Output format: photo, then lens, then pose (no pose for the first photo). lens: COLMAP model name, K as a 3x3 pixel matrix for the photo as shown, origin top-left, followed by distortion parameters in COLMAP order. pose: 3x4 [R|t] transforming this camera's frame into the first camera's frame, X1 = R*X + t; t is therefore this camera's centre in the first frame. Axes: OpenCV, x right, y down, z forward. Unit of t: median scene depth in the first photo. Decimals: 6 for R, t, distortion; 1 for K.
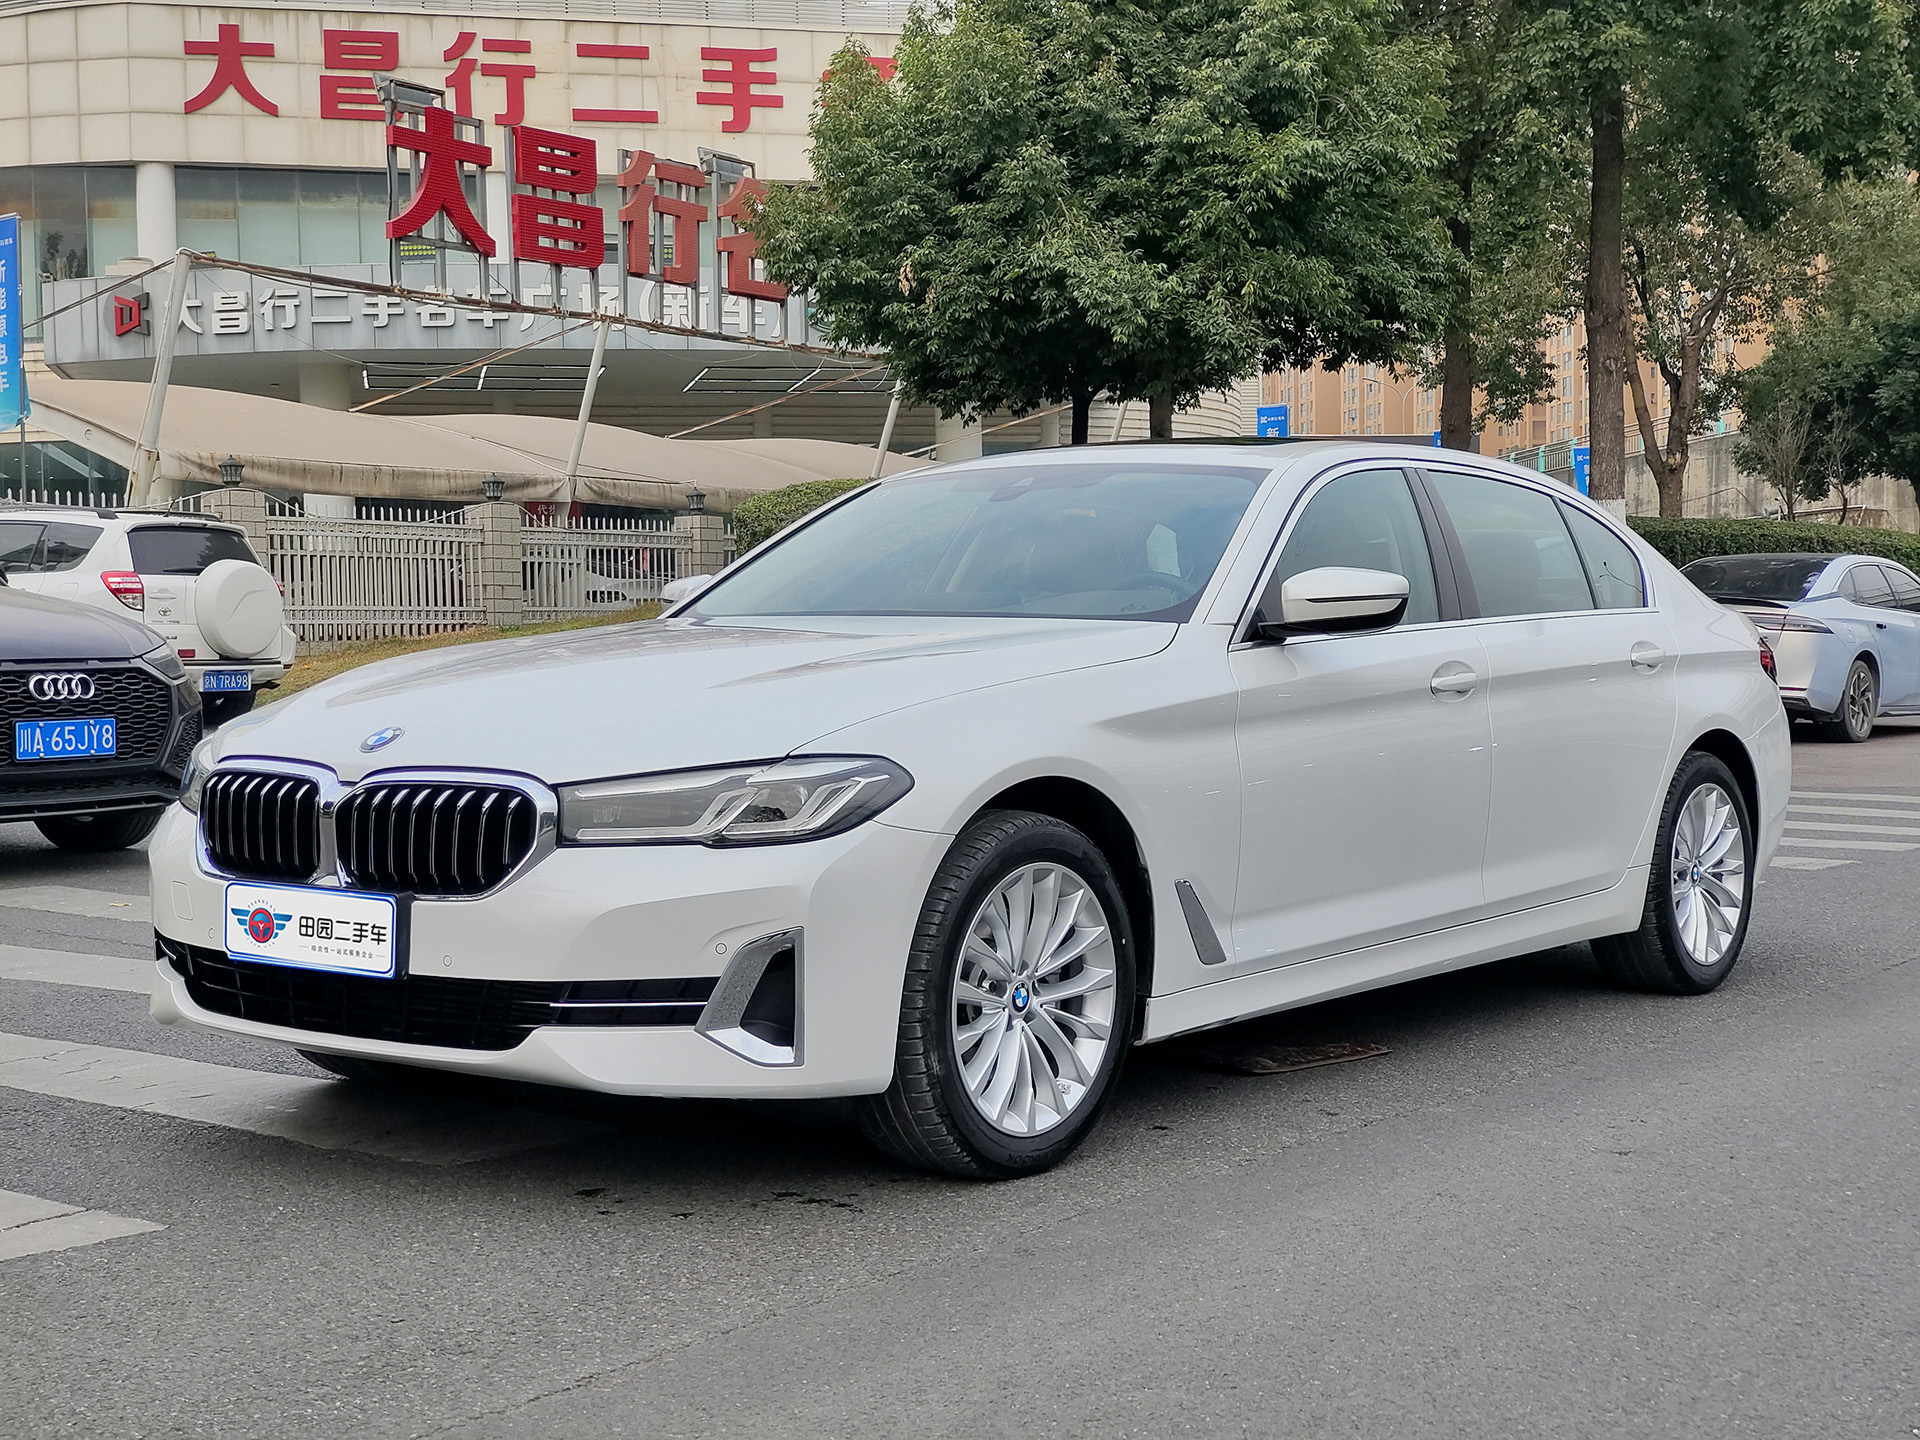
lens RADIAL K [[2550.9, 0, 991.7], [0, 2550.9, 726.0], [0, 0, 1]] dist [0.024327, -0.092884]
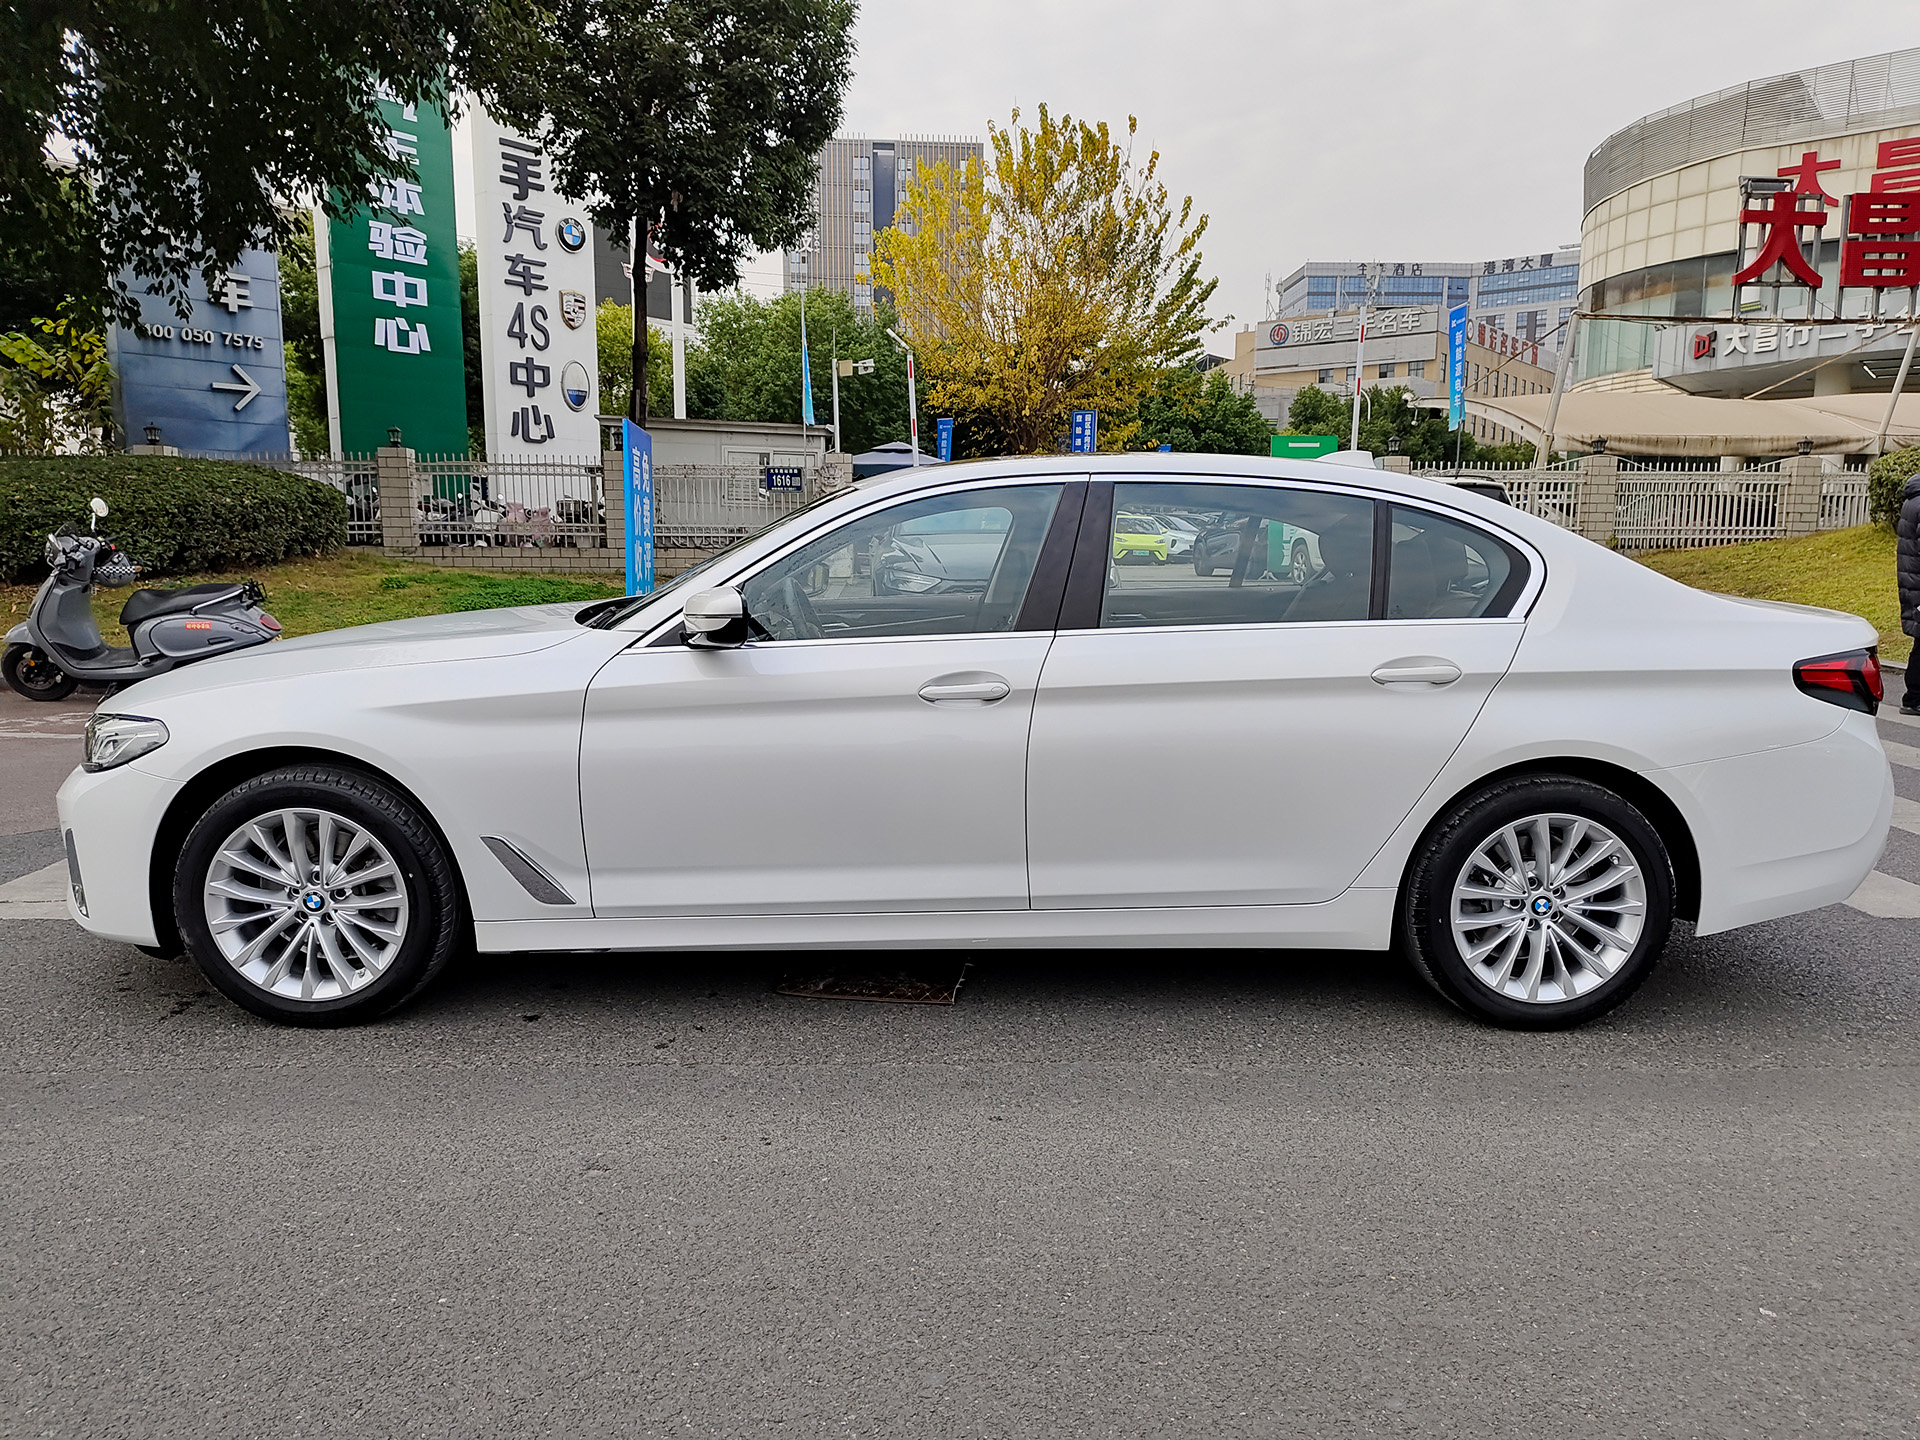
lens RADIAL K [[1322.8, 0, 960.0], [0, 1322.8, 720.0], [0, 0, 1]] dist [0.000110, -0.005517]
pose [[0.631178, 0.114039, -0.767209, 0.115843], [-0.031548, 0.992089, 0.121511, -0.013279], [0.774996, -0.052491, 0.629782, 0.125515]]
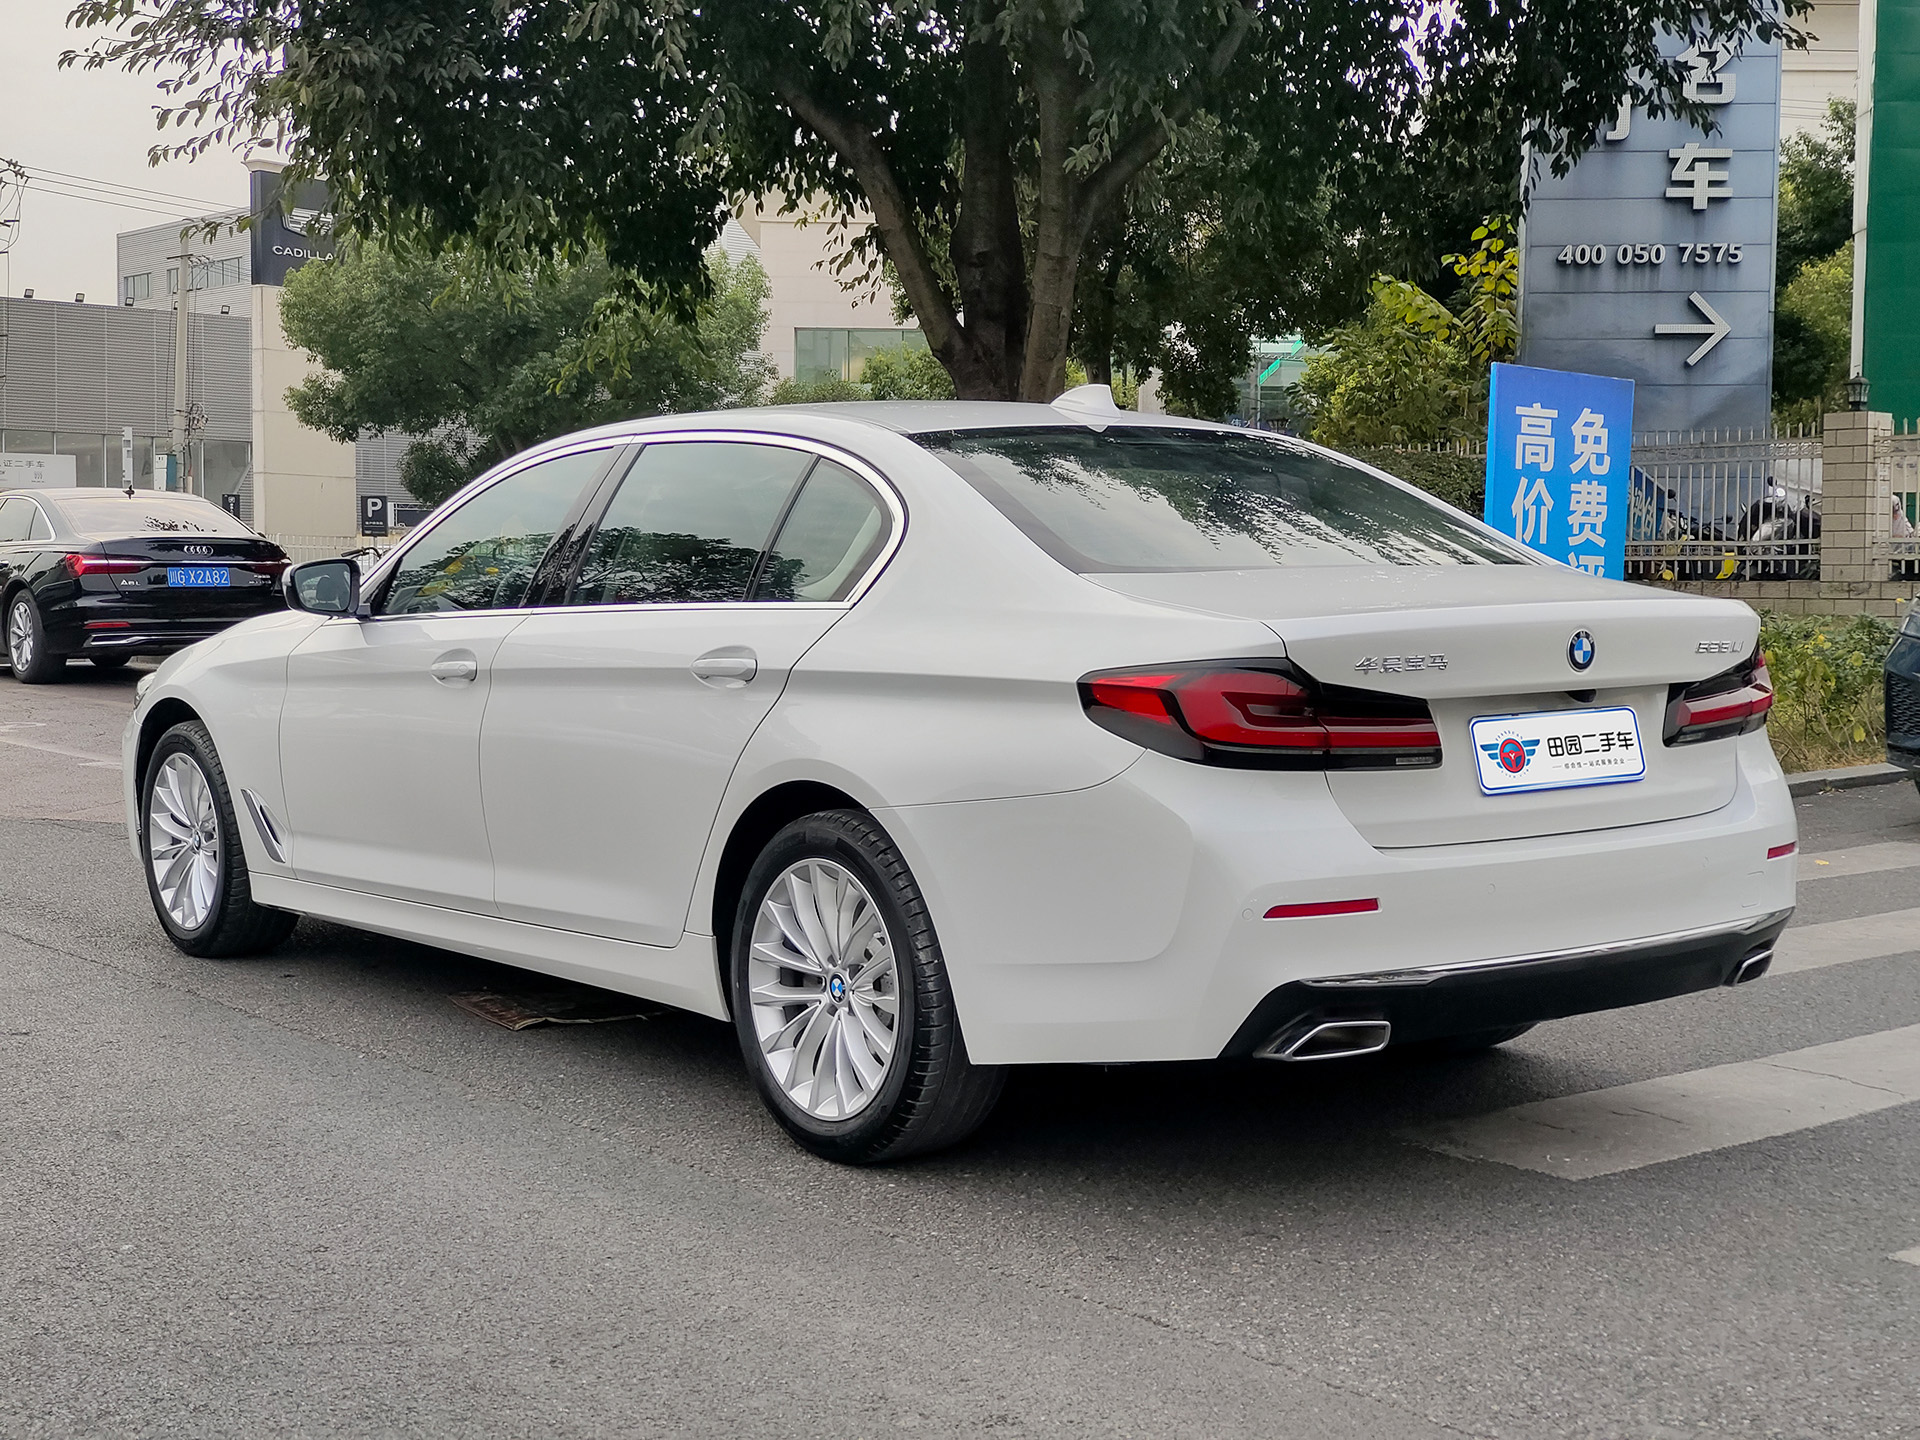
lens RADIAL K [[2566.0, 0, 956.4], [0, 2566.0, 653.7], [0, 0, 1]] dist [0.130110, -0.009084]
pose [[-0.260068, 0.033418, -0.965012, 0.214031], [-0.031537, 0.998574, 0.043079, -0.013605], [0.965075, 0.041637, -0.258644, 0.282147]]
